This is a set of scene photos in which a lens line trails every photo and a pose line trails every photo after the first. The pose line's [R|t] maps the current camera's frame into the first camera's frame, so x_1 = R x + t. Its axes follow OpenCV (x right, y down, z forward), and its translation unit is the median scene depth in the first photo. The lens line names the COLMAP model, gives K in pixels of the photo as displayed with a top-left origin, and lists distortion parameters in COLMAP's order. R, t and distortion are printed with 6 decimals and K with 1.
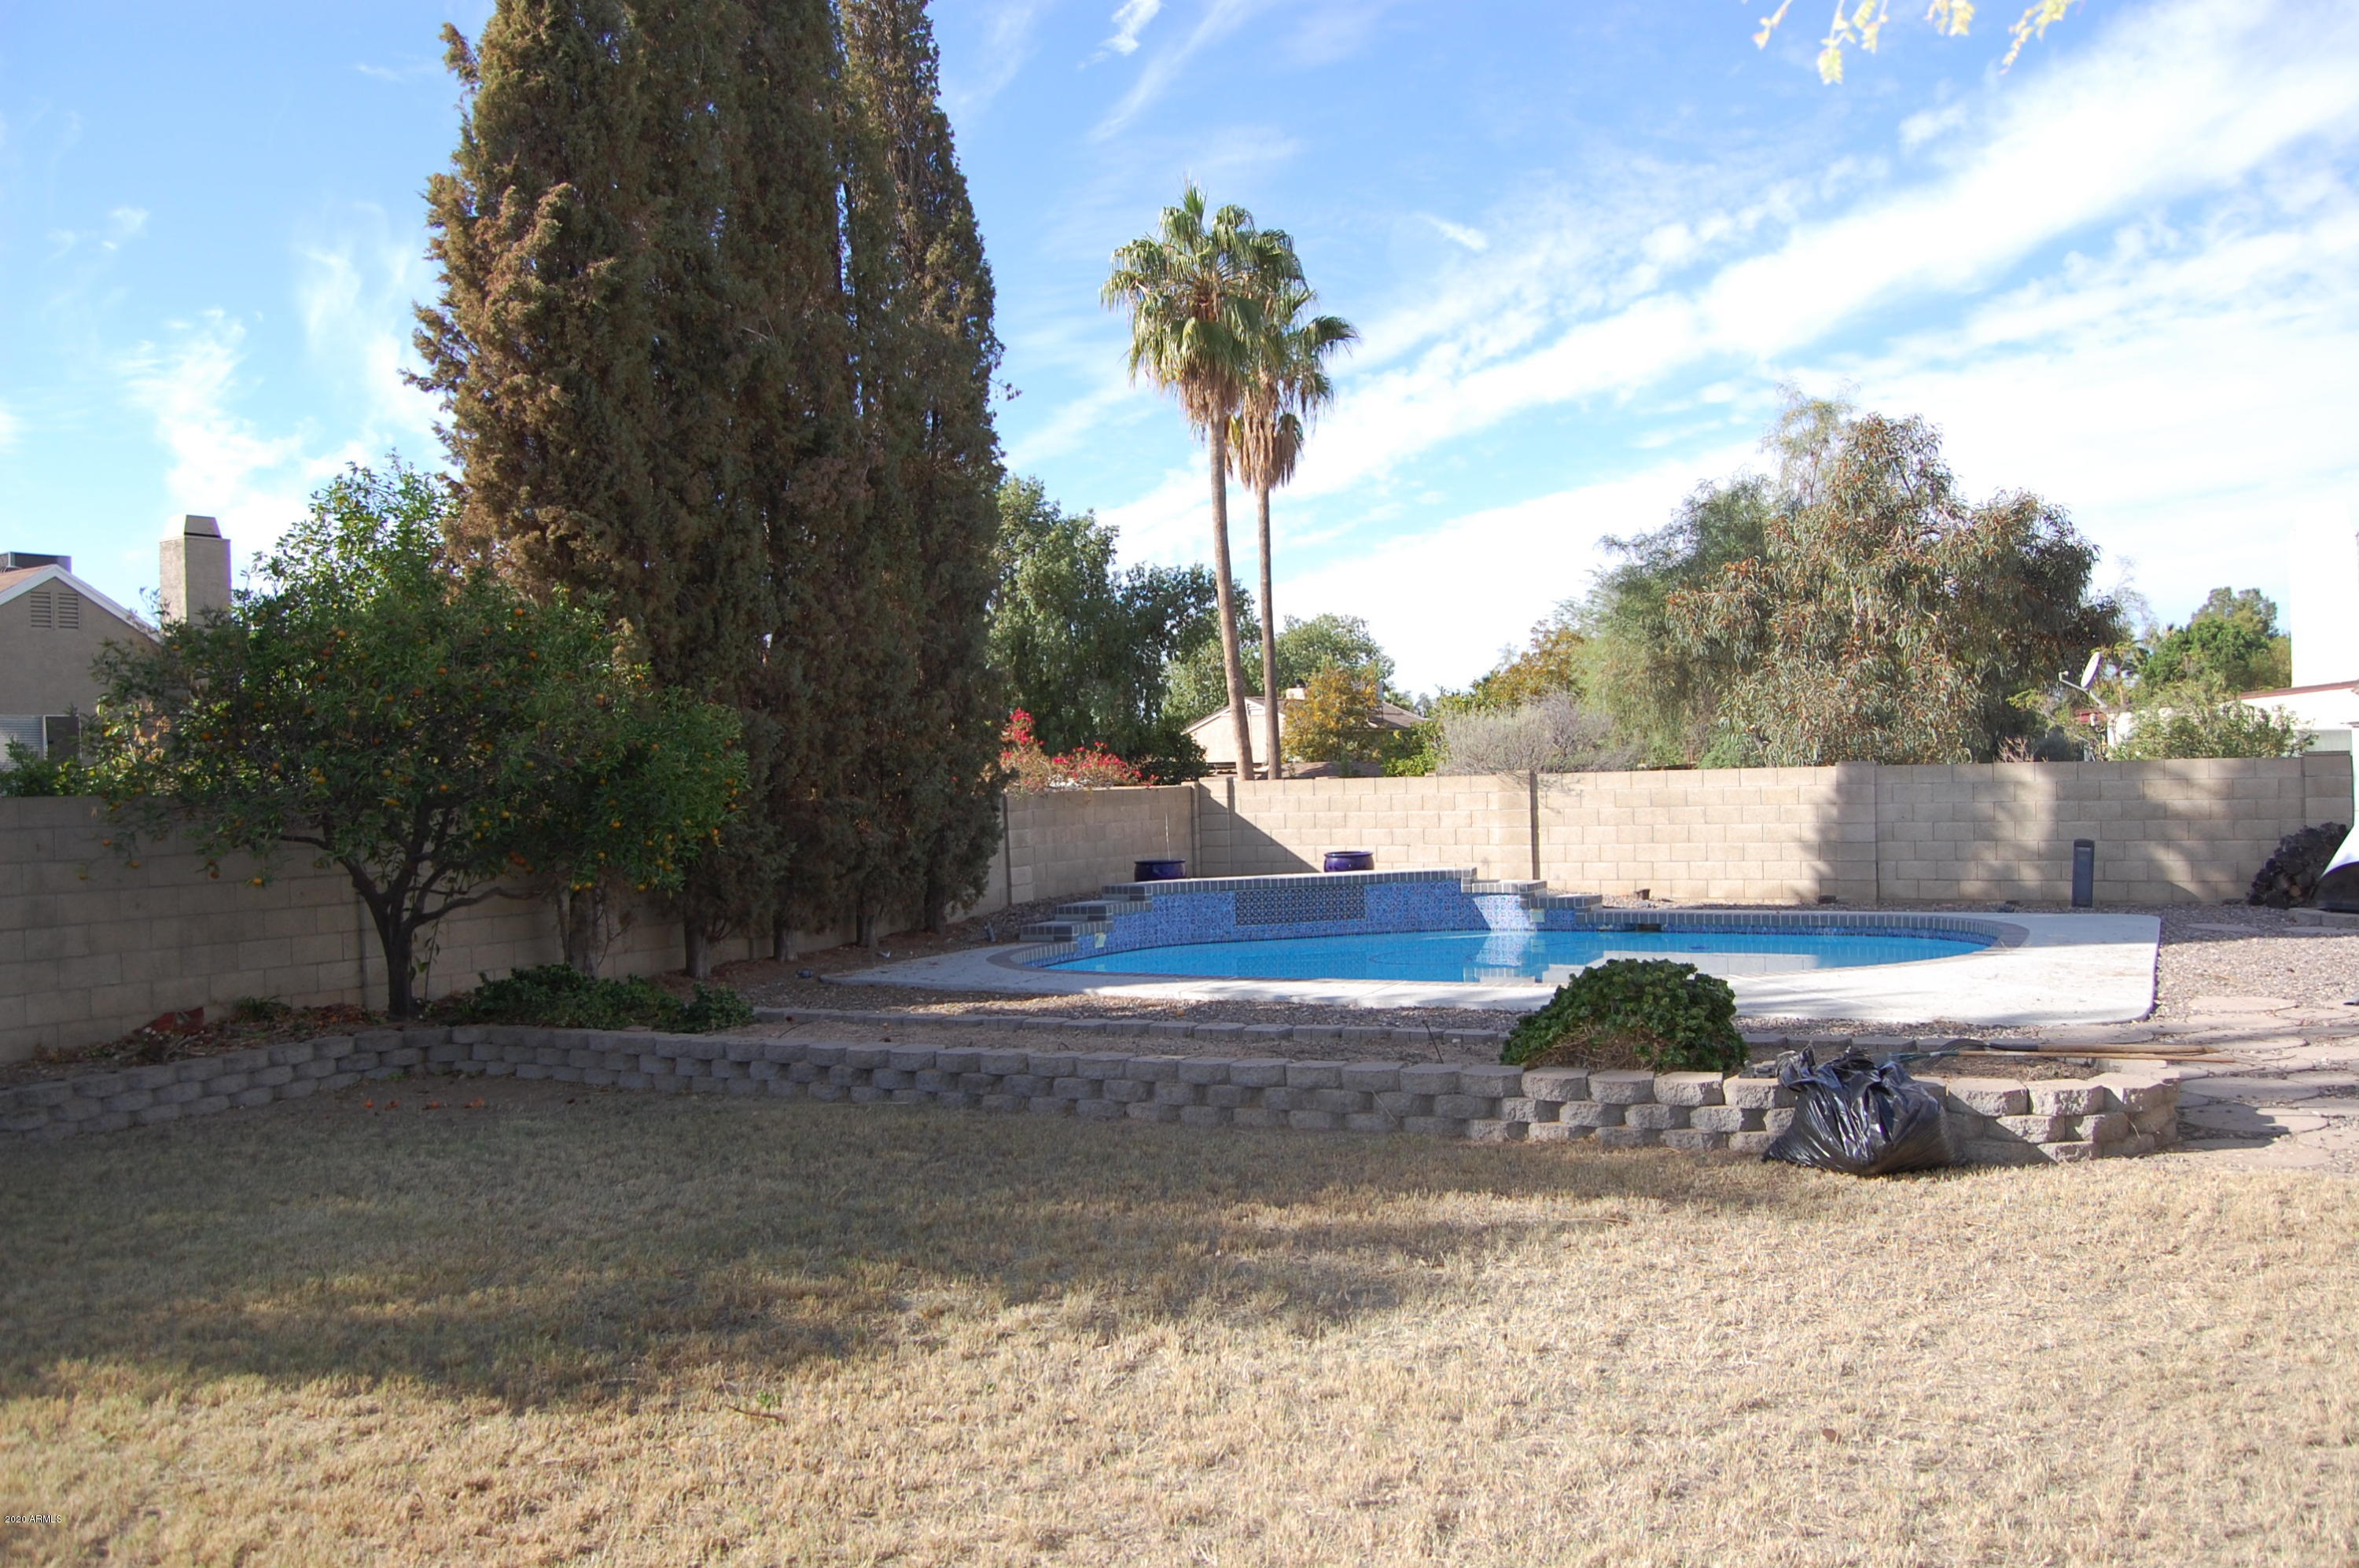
lens RADIAL K [[1870.4, 0, 1183.4], [0, 1870.4, 783.3], [0, 0, 1]] dist [-0.070355, 0.015828]
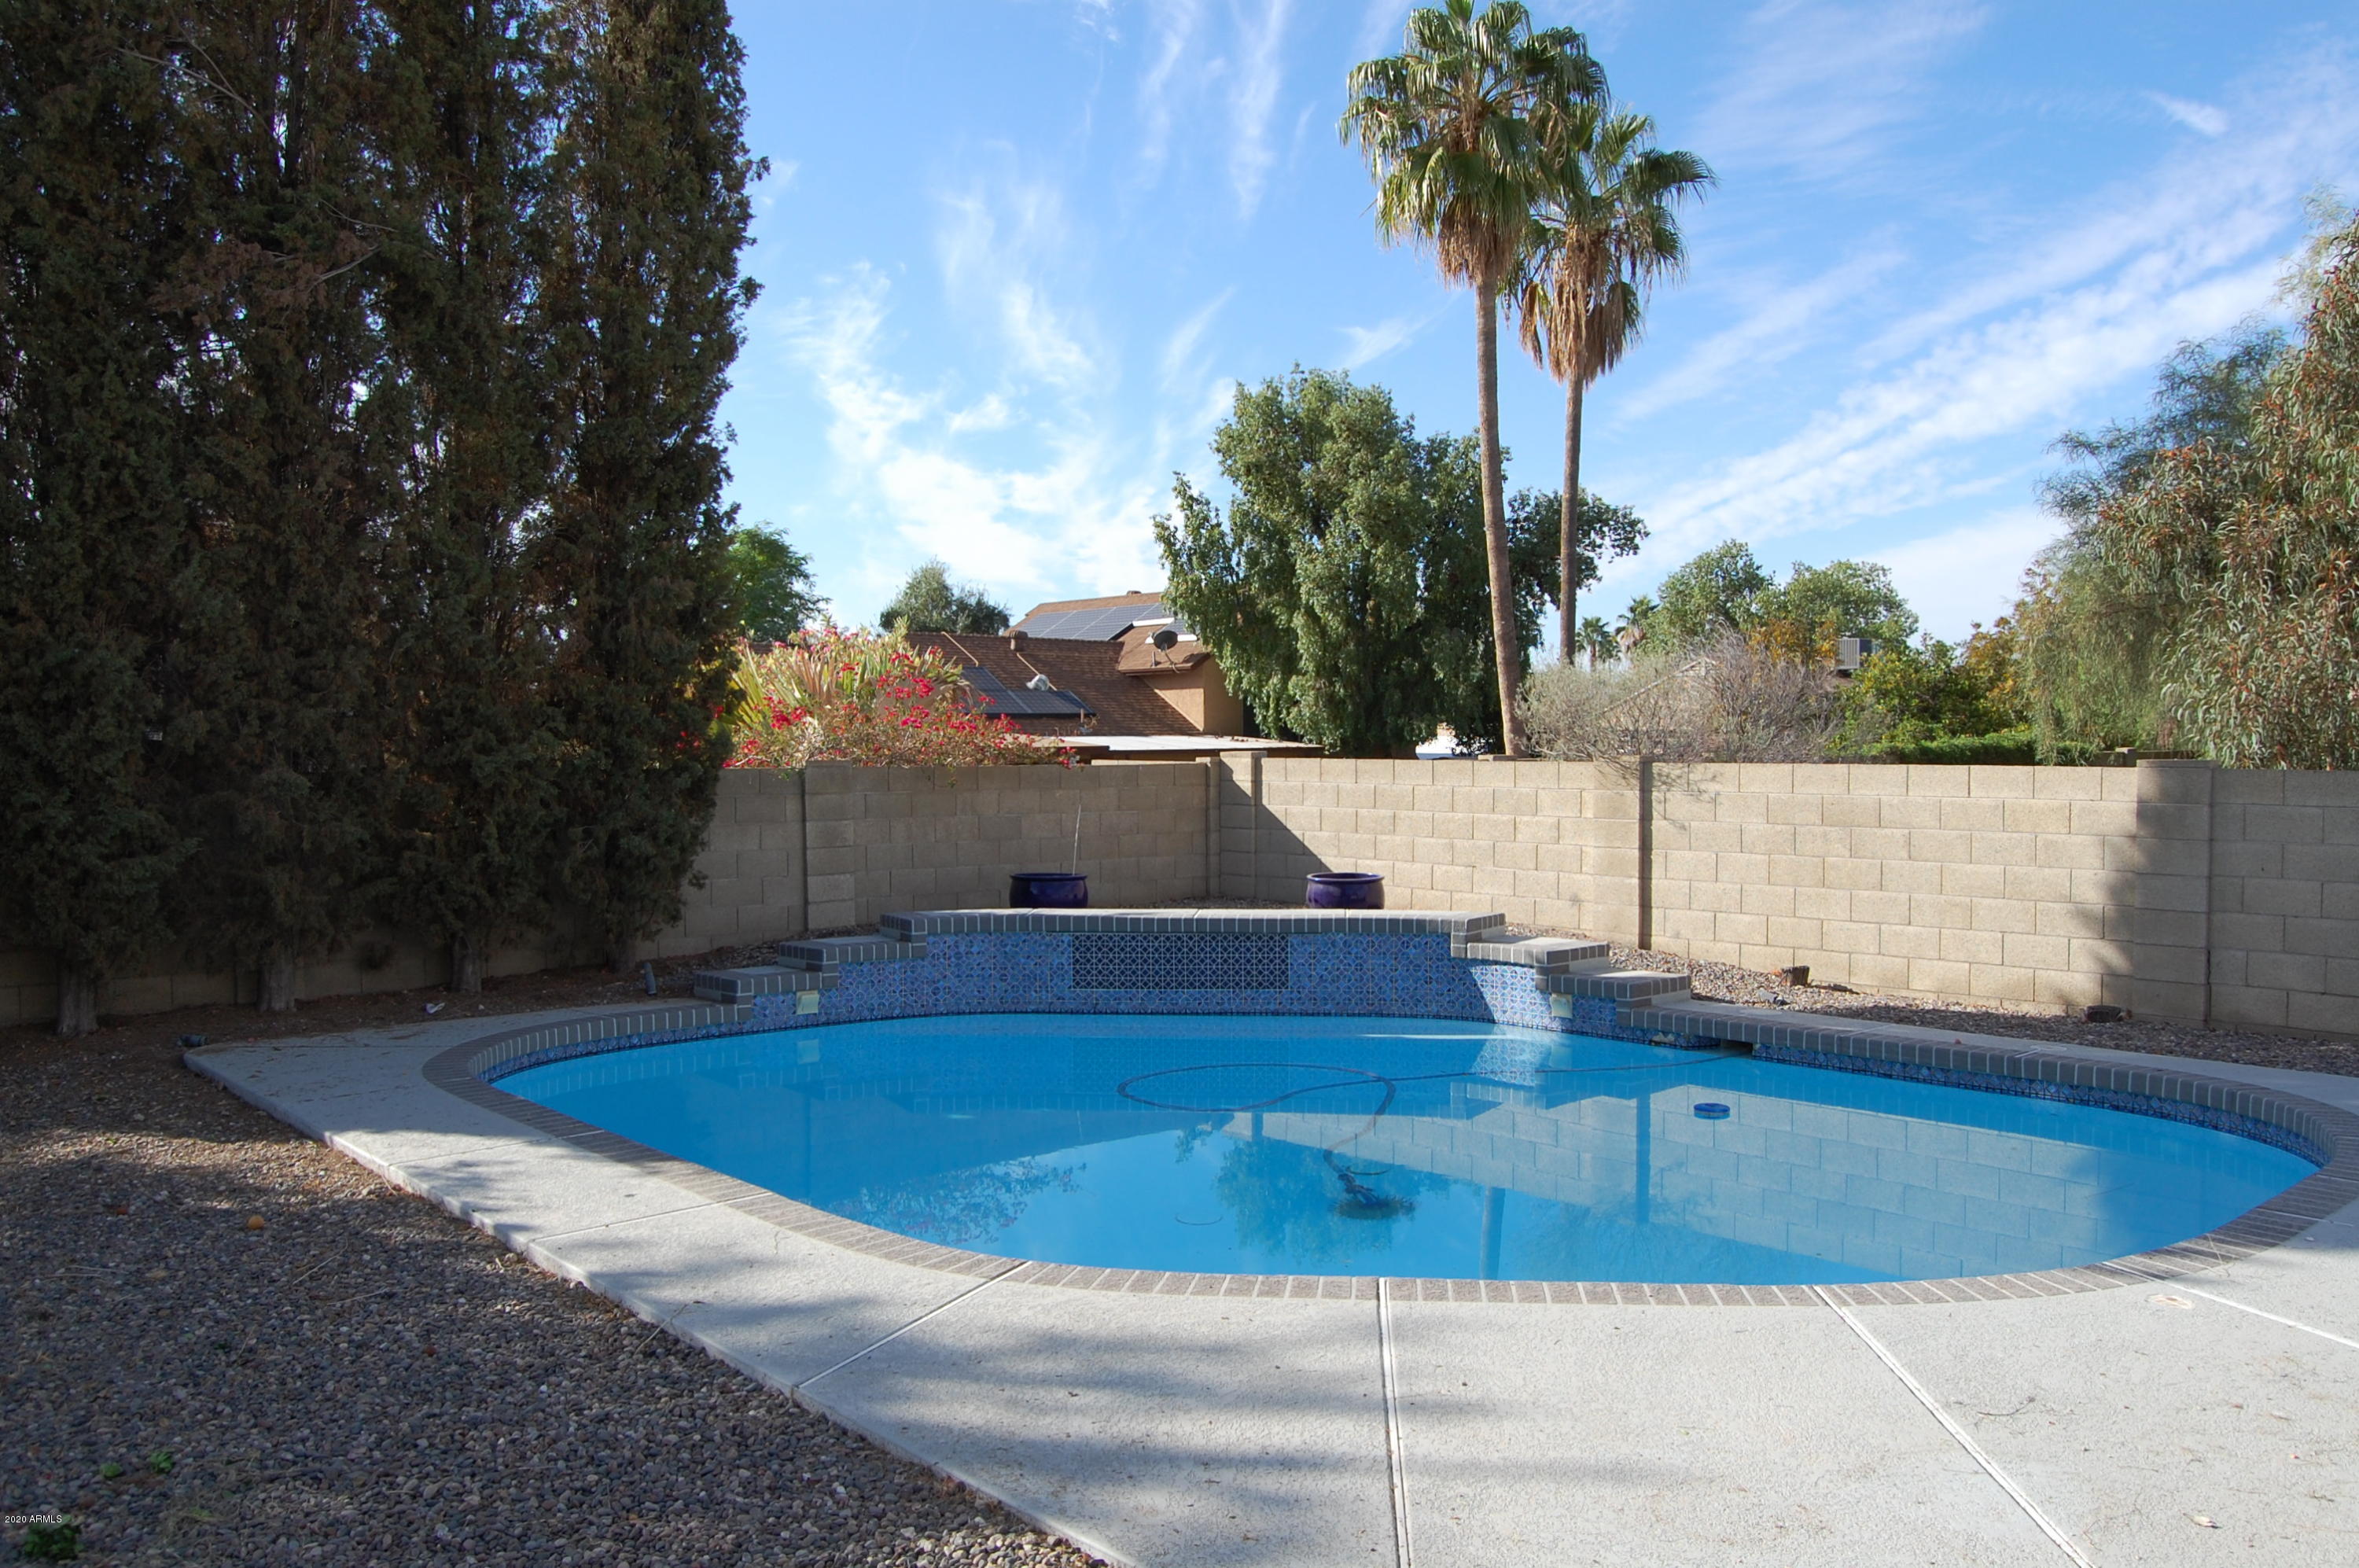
lens RADIAL K [[1870.4, 0, 1175.3], [0, 1870.4, 780.5], [0, 0, 1]] dist [-0.070355, 0.015828]
pose [[0.946942, 0.035085, -0.319485, 0.216601], [-0.028614, 0.999280, 0.024925, -0.009183], [0.320130, -0.014461, 0.947263, 0.341593]]
